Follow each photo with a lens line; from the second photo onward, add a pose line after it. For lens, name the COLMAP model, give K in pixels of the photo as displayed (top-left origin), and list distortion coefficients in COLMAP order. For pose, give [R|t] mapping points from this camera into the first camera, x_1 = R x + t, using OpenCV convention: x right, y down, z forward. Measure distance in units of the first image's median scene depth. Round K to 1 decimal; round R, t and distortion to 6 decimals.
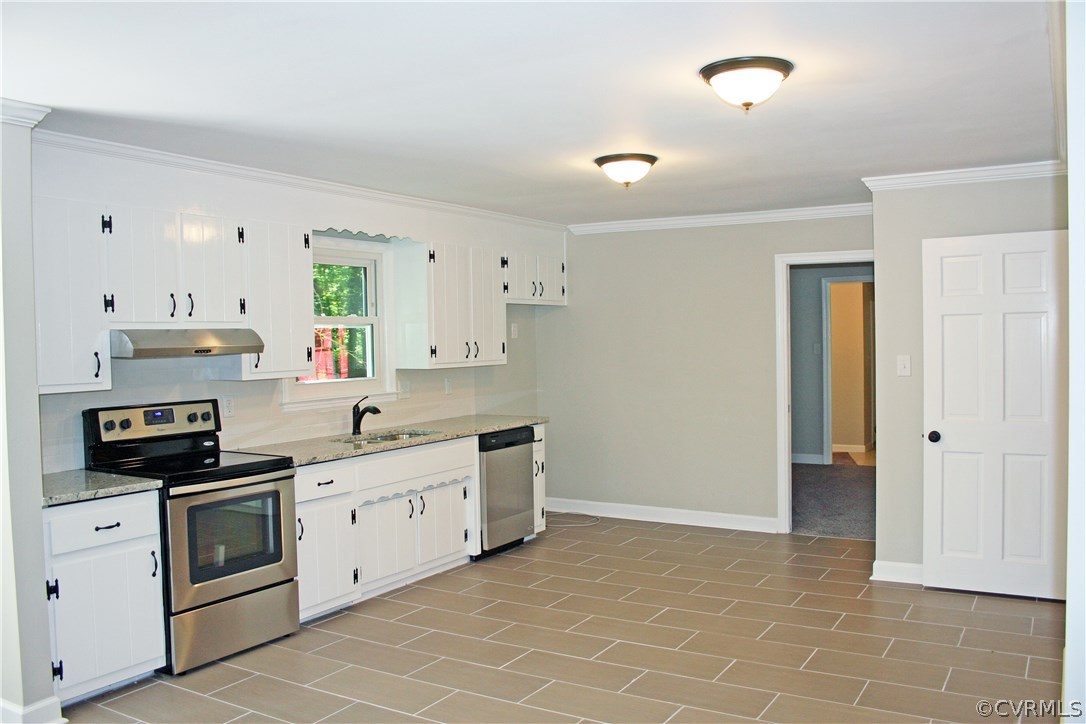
lens RADIAL K [[911.3, 0, 547.1], [0, 911.3, 363.7], [0, 0, 1]] dist [-0.150883, 0.120996]
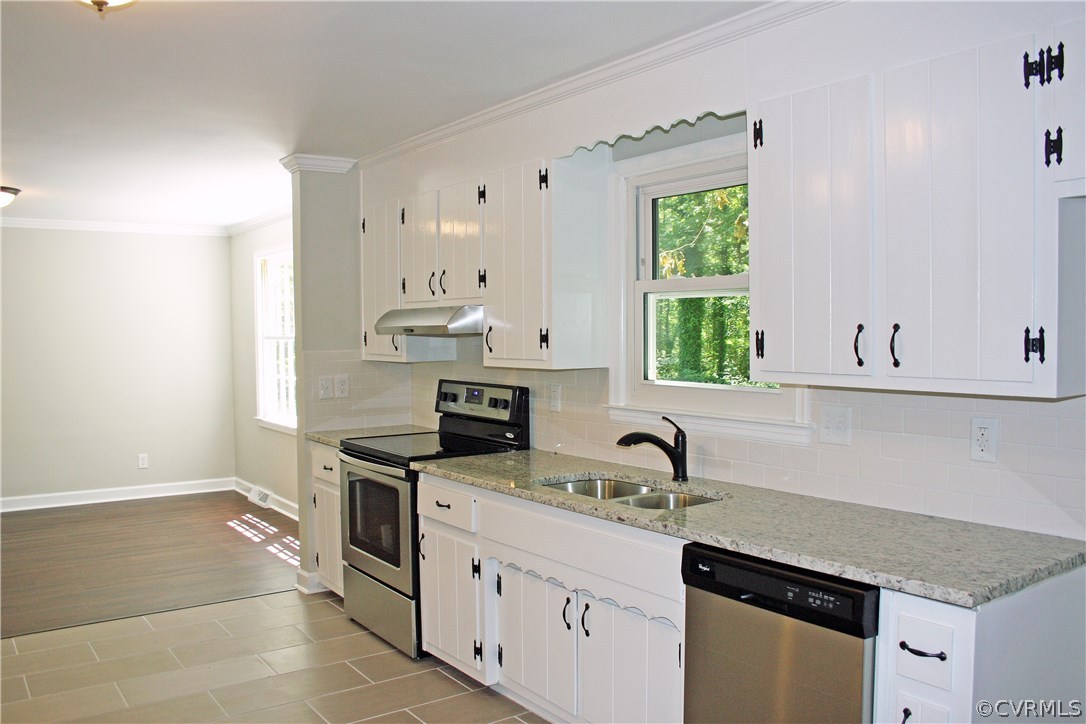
lens RADIAL K [[911.3, 0, 542.3], [0, 911.3, 367.3], [0, 0, 1]] dist [-0.150883, 0.120996]
pose [[-0.407136, 0.056824, -0.911598, 0.392977], [-0.013866, 0.997563, 0.068375, -0.036603], [0.913262, 0.040478, -0.405356, 1.287598]]
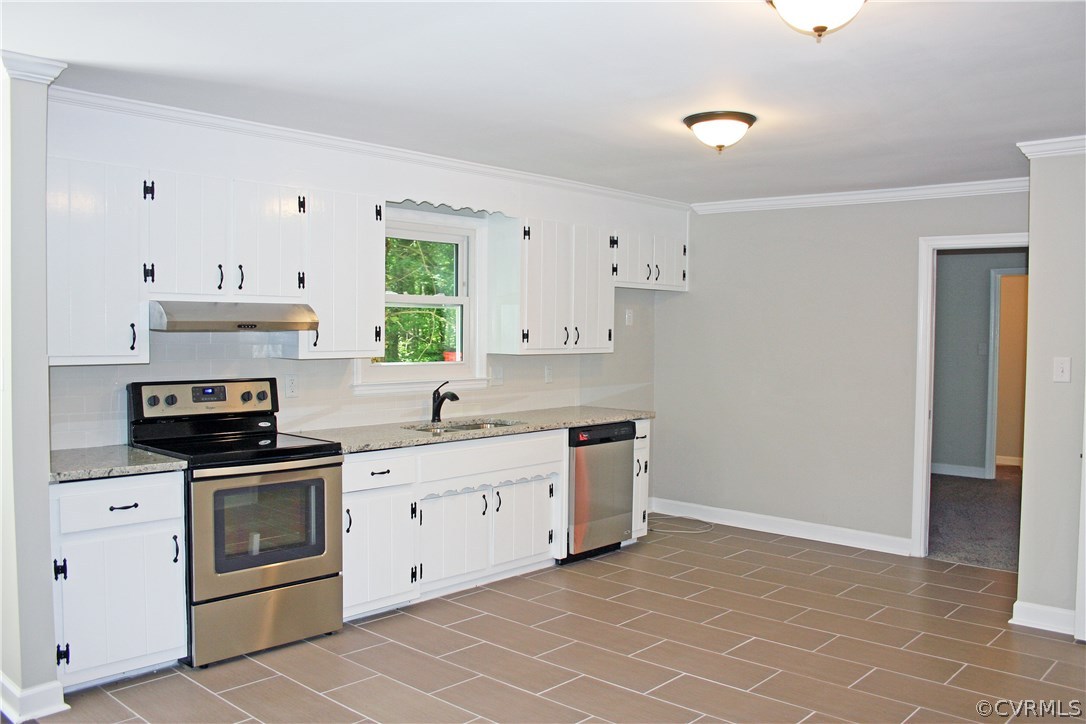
lens RADIAL K [[911.3, 0, 545.0], [0, 911.3, 363.4], [0, 0, 1]] dist [-0.150883, 0.120996]
pose [[0.980456, 0.035632, -0.193486, 0.088967], [-0.033631, 0.999342, 0.013617, 0.001516], [0.193844, -0.006843, 0.981009, 0.111612]]
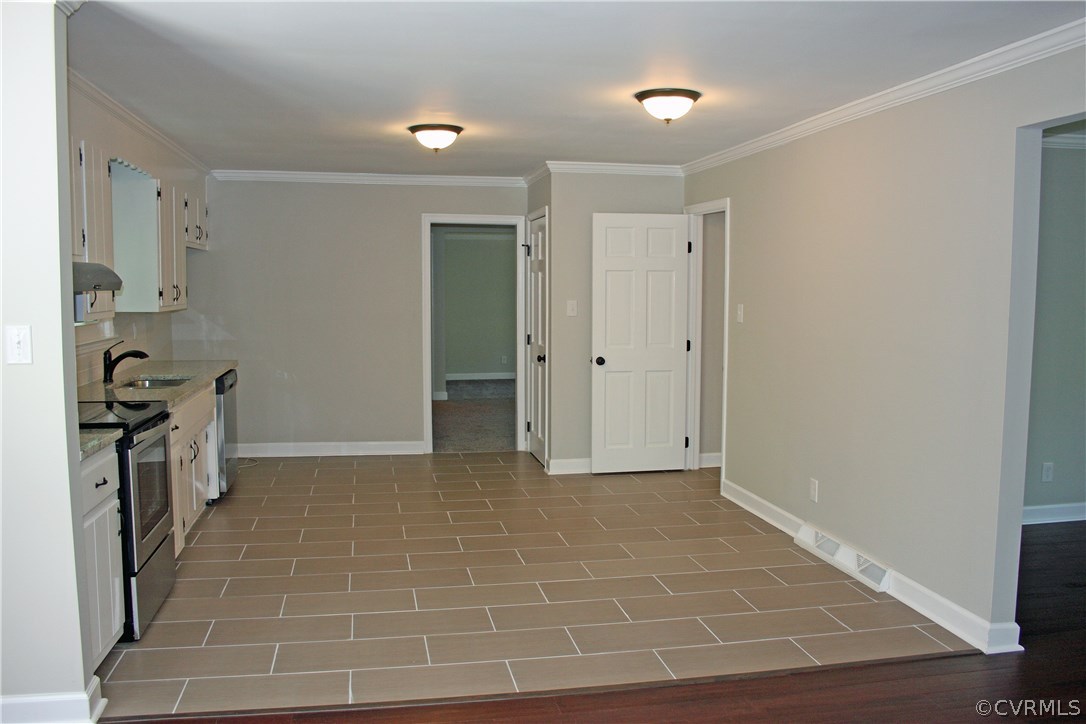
lens RADIAL K [[911.3, 0, 542.5], [0, 911.3, 368.0], [0, 0, 1]] dist [-0.150883, 0.120996]
pose [[0.742984, -0.038508, 0.668200, -0.541164], [0.000895, 0.998400, 0.056541, 0.014398], [-0.669308, -0.041412, 0.741830, 0.036784]]
